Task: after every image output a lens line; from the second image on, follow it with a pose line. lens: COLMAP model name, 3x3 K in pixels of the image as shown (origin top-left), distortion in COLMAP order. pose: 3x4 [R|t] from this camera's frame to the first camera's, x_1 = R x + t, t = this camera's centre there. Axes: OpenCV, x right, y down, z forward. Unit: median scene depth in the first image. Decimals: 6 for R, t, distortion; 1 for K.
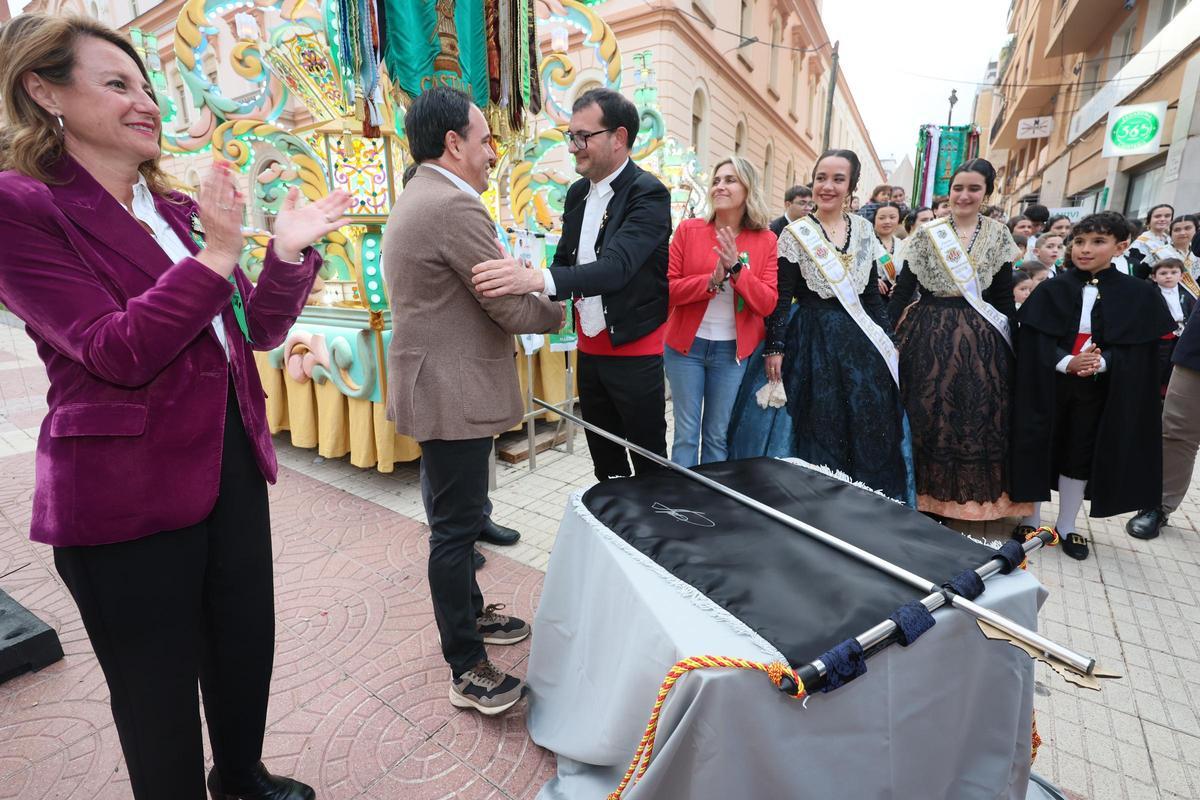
lens RADIAL K [[557.6, 0, 602.5], [0, 557.6, 399.4], [0, 0, 1]] dist [-0.000920, -0.000133]
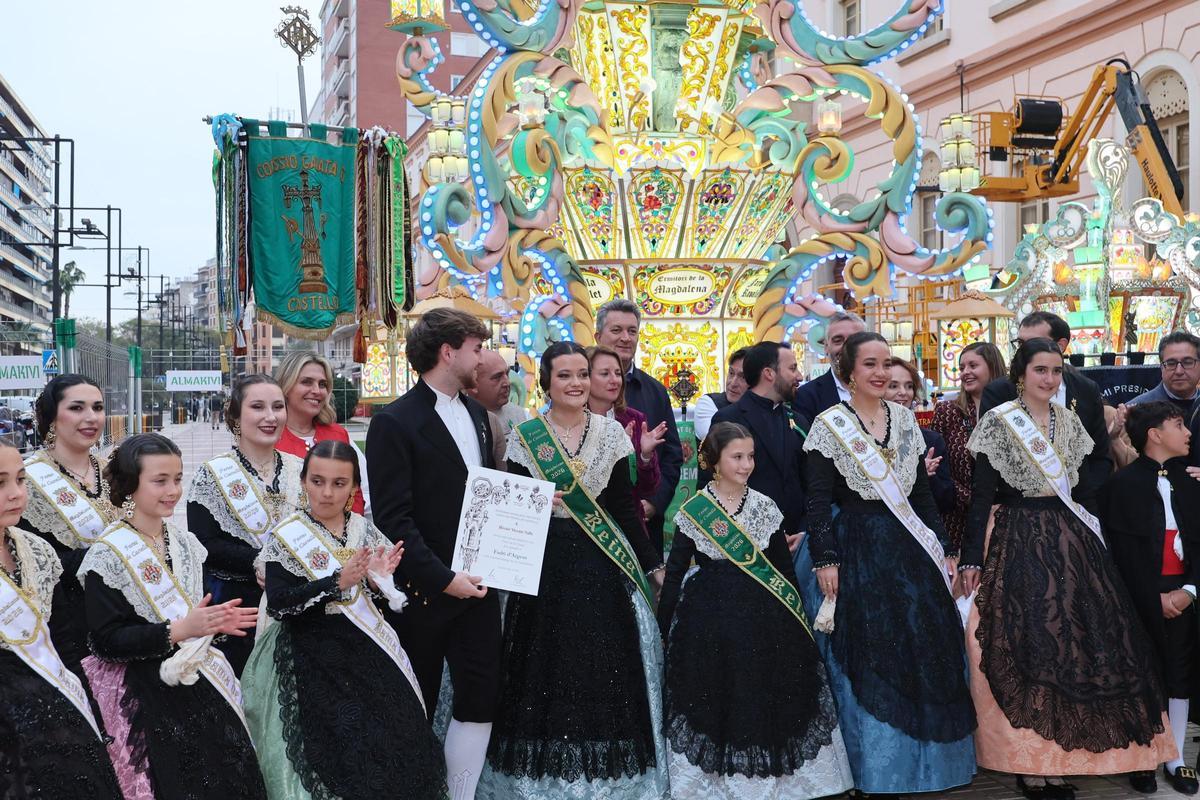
lens RADIAL K [[1367.6, 0, 600.0], [0, 1367.6, 400.0], [0, 0, 1]] dist [0.001251, -0.006536]
pose [[0.764673, 0.004268, -0.644404, 0.795402], [-0.154052, 0.972195, -0.176364, 0.029147], [0.625734, 0.234133, 0.744069, -0.341340]]
